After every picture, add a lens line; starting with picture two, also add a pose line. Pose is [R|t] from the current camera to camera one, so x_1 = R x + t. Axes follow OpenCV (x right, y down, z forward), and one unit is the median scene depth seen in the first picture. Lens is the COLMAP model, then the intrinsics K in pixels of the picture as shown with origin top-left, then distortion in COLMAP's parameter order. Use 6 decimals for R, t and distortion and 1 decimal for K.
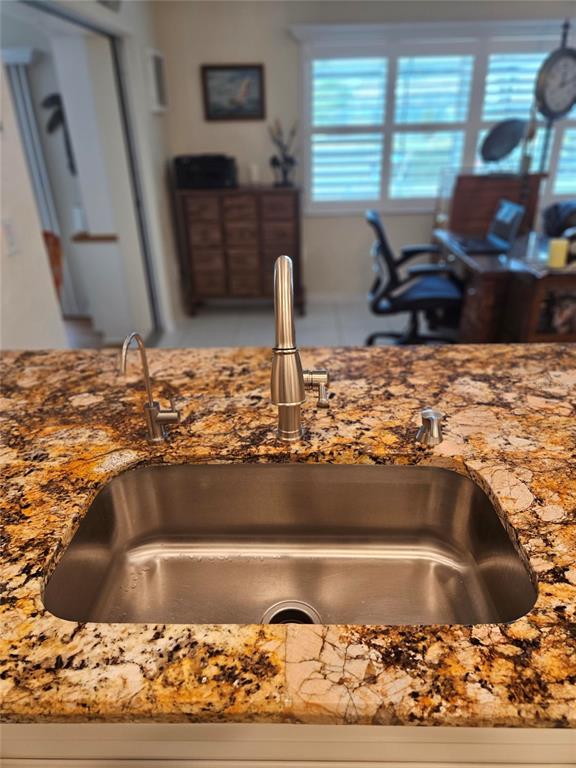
lens RADIAL K [[531.6, 0, 288.0], [0, 531.6, 384.0], [0, 0, 1]] dist [-0.000462, -0.002557]
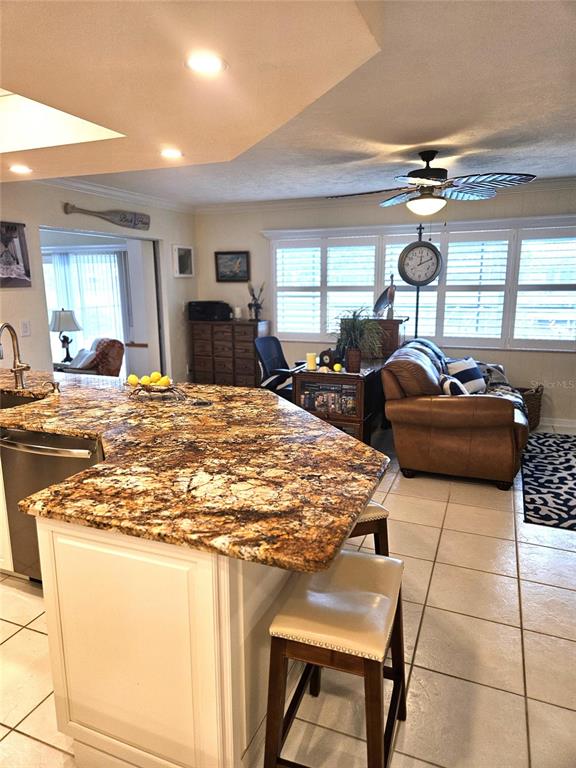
lens RADIAL K [[513.4, 0, 286.0], [0, 513.4, 377.3], [0, 0, 1]] dist [0.072404, -0.069950]
pose [[0.931886, 0.082829, -0.353169, 0.633524], [-0.175620, 0.954894, -0.239447, 0.130102], [0.317406, 0.285161, 0.904399, -0.288911]]
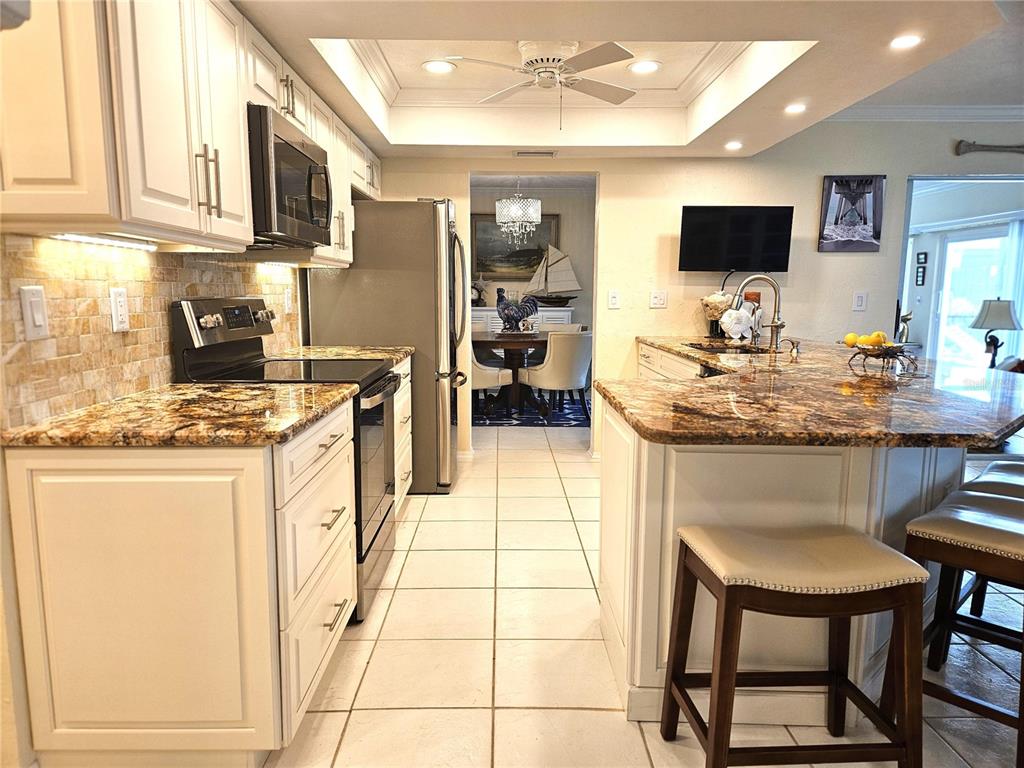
lens RADIAL K [[687.5, 0, 512.0], [0, 687.5, 384.0], [0, 0, 1]] dist [0.072504, -0.042541]
pose [[0.032328, 0.160427, -0.986518, 0.930714], [-0.459895, 0.878725, 0.127827, 0.119104], [0.887385, 0.449562, 0.102187, -0.113546]]
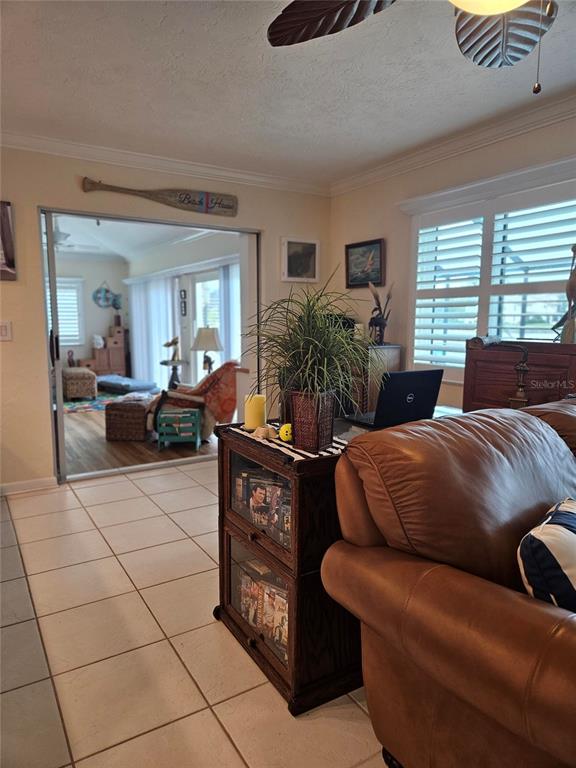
lens RADIAL K [[515.6, 0, 282.7], [0, 515.6, 384.1], [0, 0, 1]] dist [0.072504, -0.042541]
pose [[0.534413, 0.130272, -0.835124, 0.733113], [-0.395189, 0.911912, -0.110639, -0.129330], [0.747147, 0.389159, 0.538820, 0.377500]]
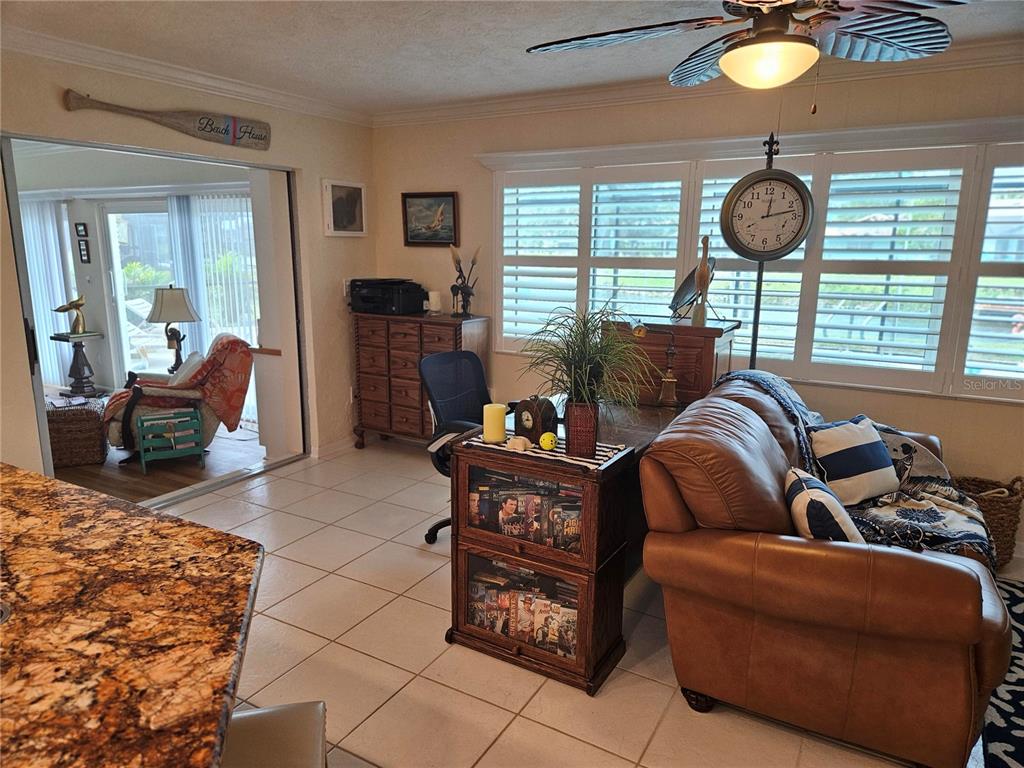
lens RADIAL K [[684.5, 0, 509.5], [0, 684.5, 386.4], [0, 0, 1]] dist [0.072404, -0.069950]
pose [[0.873209, 0.128345, -0.470142, 0.616966], [-0.245899, 0.948926, -0.197667, -0.062094], [0.420761, 0.288212, 0.860171, 0.097868]]
